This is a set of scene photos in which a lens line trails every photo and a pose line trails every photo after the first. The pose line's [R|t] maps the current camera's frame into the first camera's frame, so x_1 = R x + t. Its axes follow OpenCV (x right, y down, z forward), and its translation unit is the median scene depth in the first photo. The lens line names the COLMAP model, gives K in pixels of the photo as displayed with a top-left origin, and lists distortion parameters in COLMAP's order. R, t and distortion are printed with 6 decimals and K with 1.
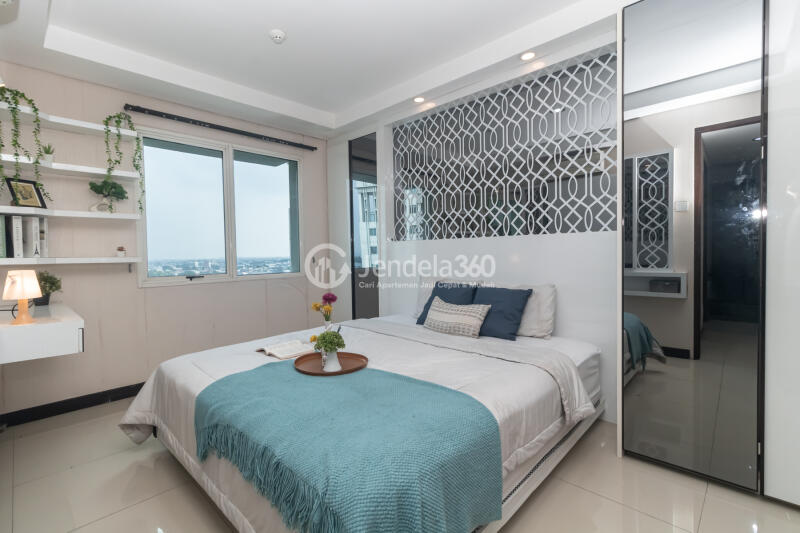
lens RADIAL K [[368.7, 0, 398.4], [0, 368.7, 262.4], [0, 0, 1]] dist [0.002421, 0.000226]
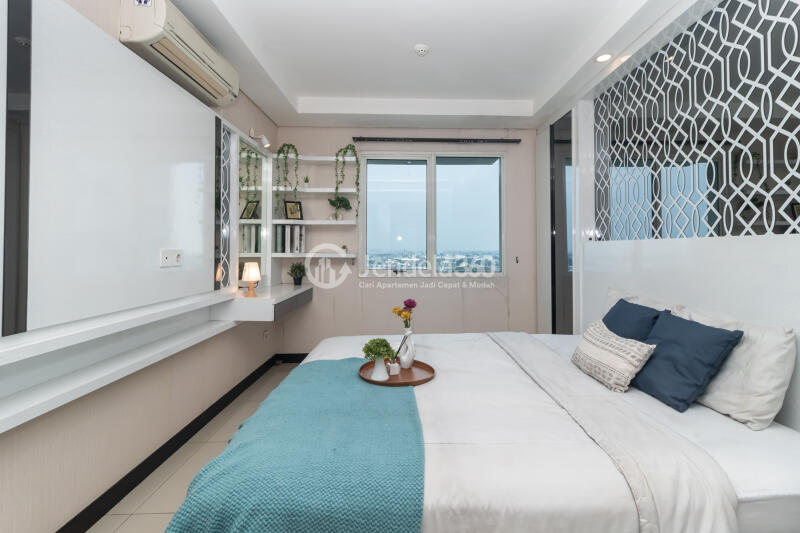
lens RADIAL K [[374.9, 0, 401.3], [0, 374.9, 240.0], [0, 0, 1]] dist [0.001025, -0.000078]
pose [[0.718254, 0.002581, -0.695776, 0.340934], [-0.031999, 0.999058, -0.029327, -0.030463], [0.695045, 0.043328, 0.717660, 0.188471]]
